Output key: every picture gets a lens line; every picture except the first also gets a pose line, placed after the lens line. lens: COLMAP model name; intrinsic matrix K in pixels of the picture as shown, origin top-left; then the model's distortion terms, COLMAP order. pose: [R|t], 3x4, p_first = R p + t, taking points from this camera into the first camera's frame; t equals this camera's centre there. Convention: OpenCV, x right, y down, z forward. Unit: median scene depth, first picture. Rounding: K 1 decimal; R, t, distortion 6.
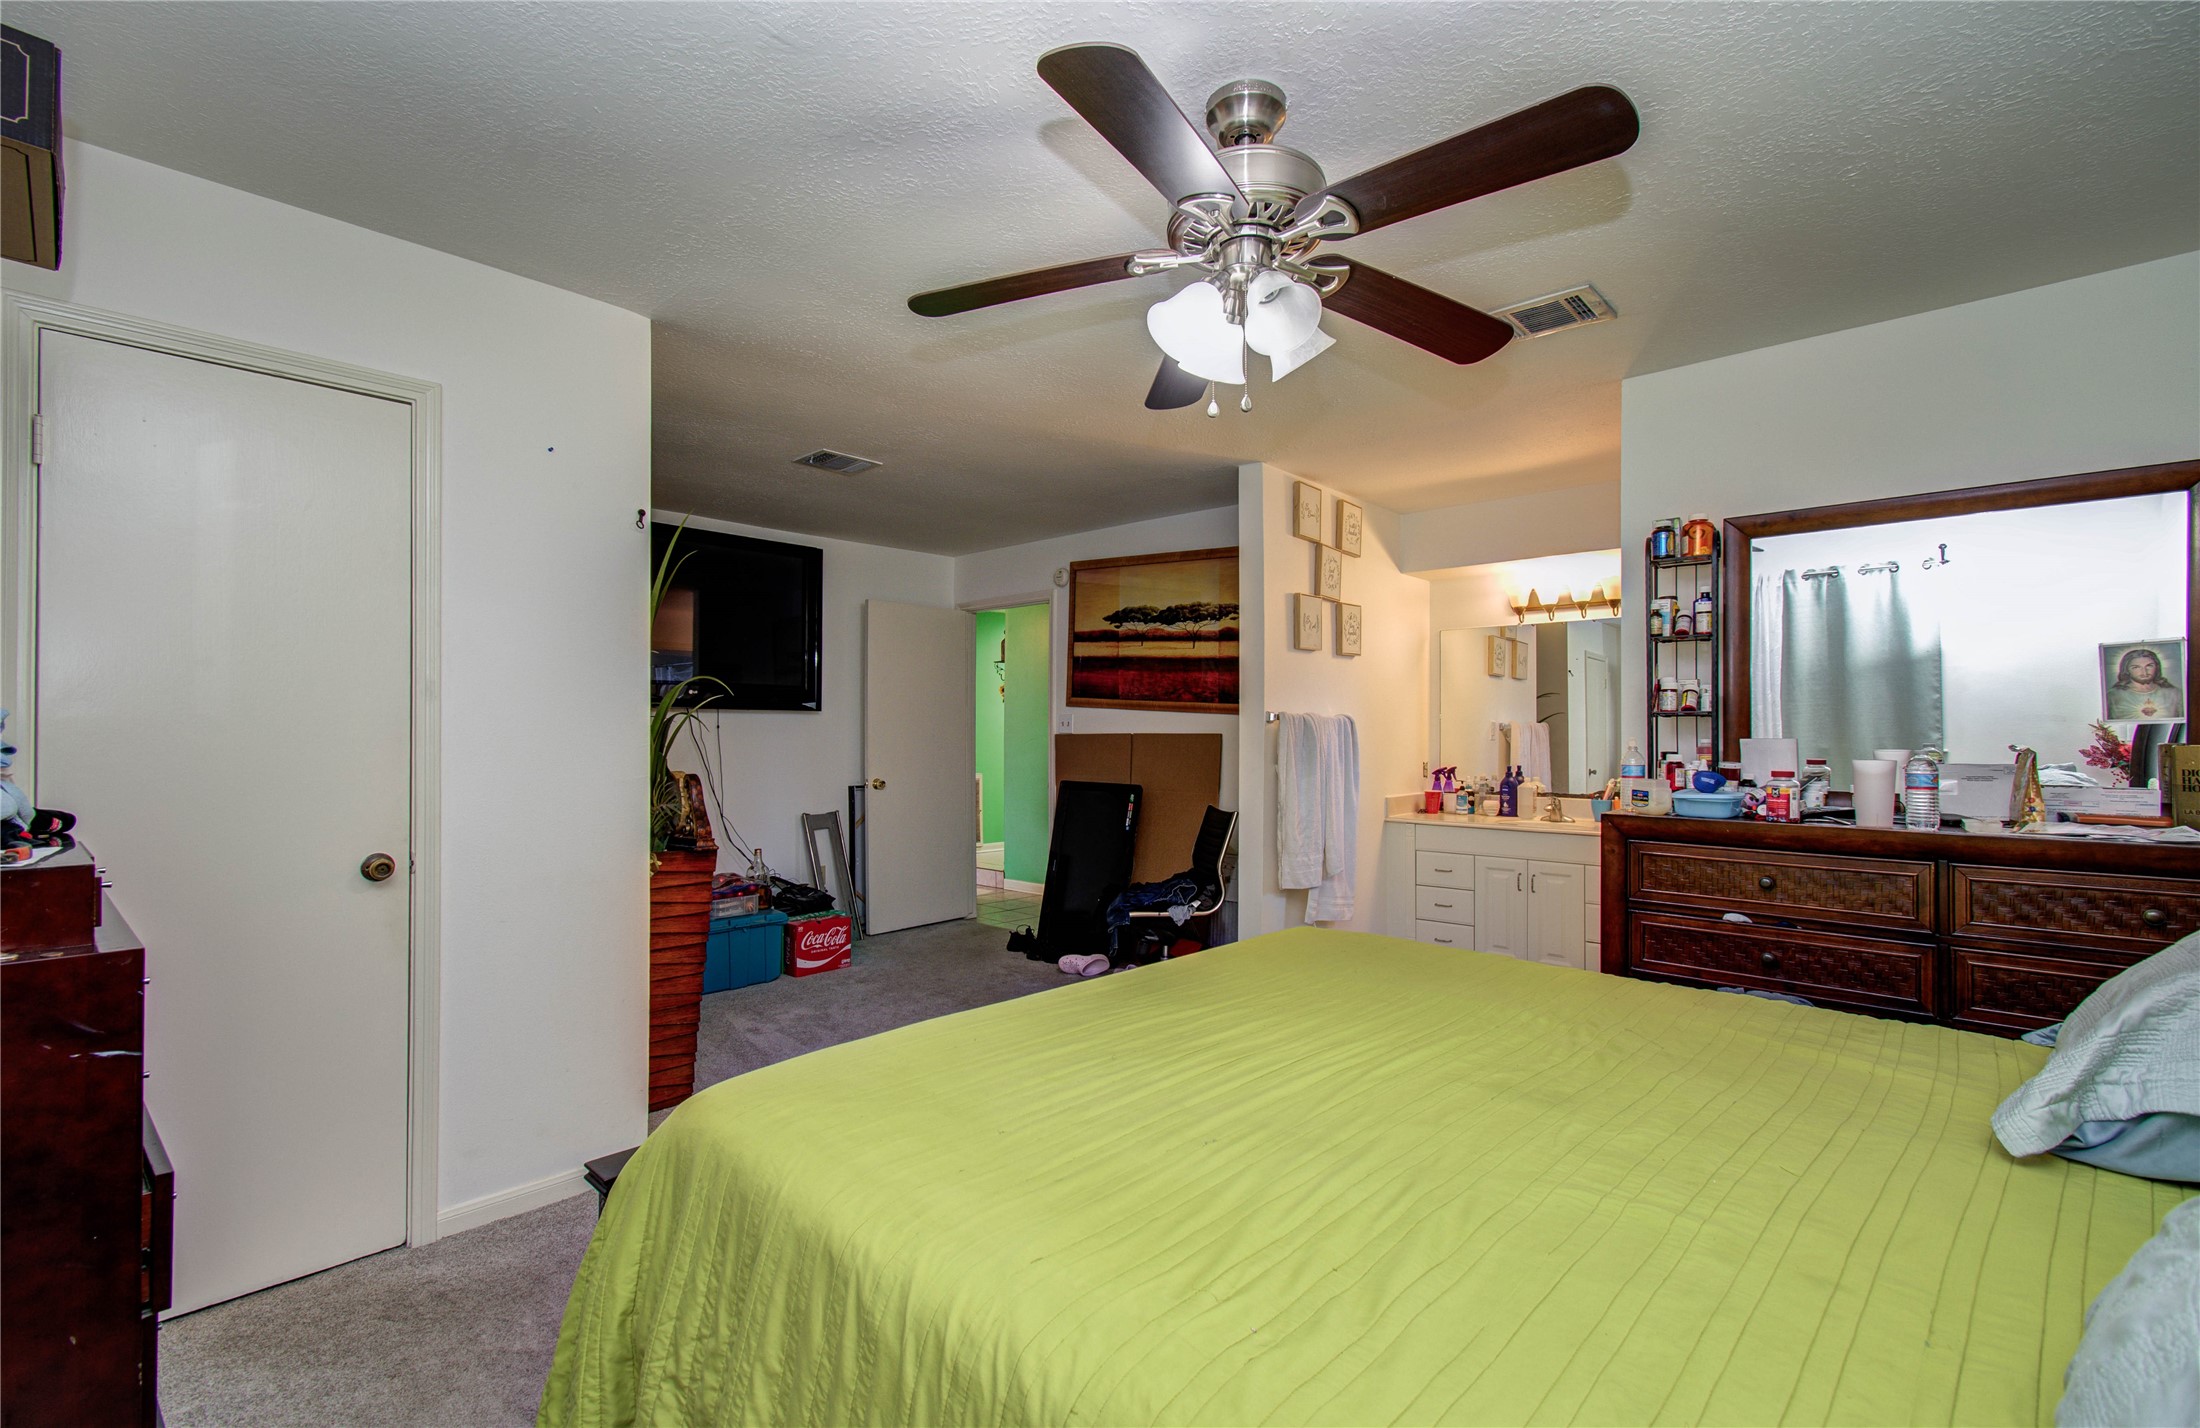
lens RADIAL K [[960.9, 0, 1096.7], [0, 960.9, 776.3], [0, 0, 1]] dist [-0.000606, -0.000005]
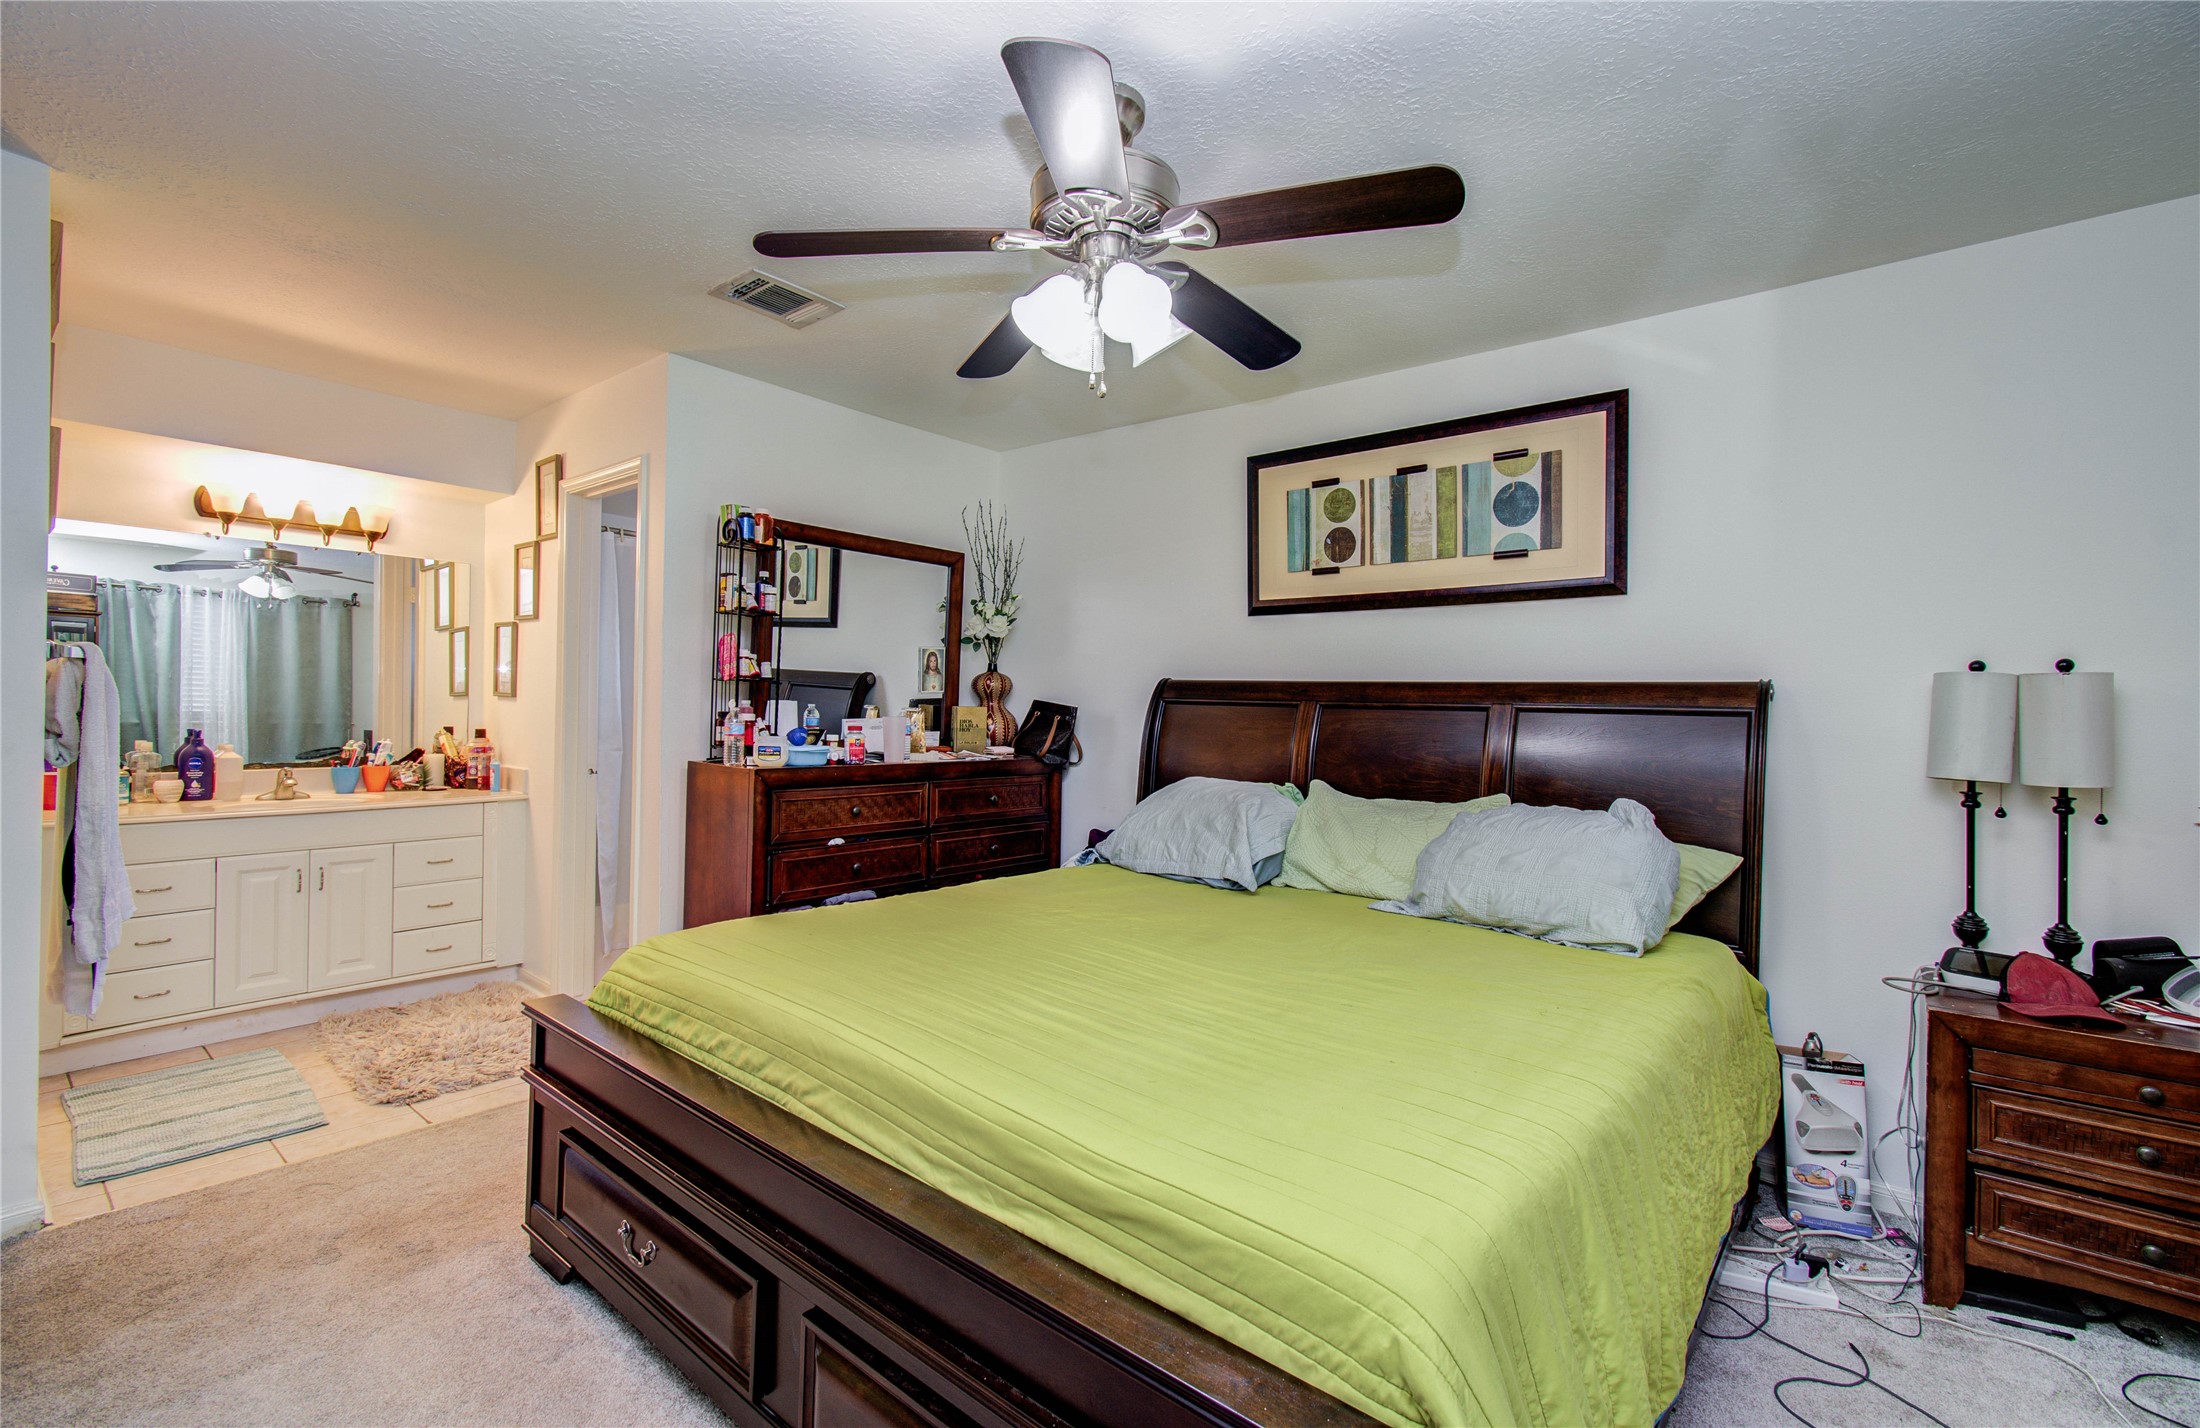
lens RADIAL K [[968.7, 0, 1106.9], [0, 968.7, 700.9], [0, 0, 1]] dist [0.000882, 0.000559]
pose [[-0.051963, 0.002499, 0.998646, -0.326985], [0.024342, 0.999703, -0.001235, -0.014850], [-0.998352, 0.024245, -0.052009, 0.362171]]
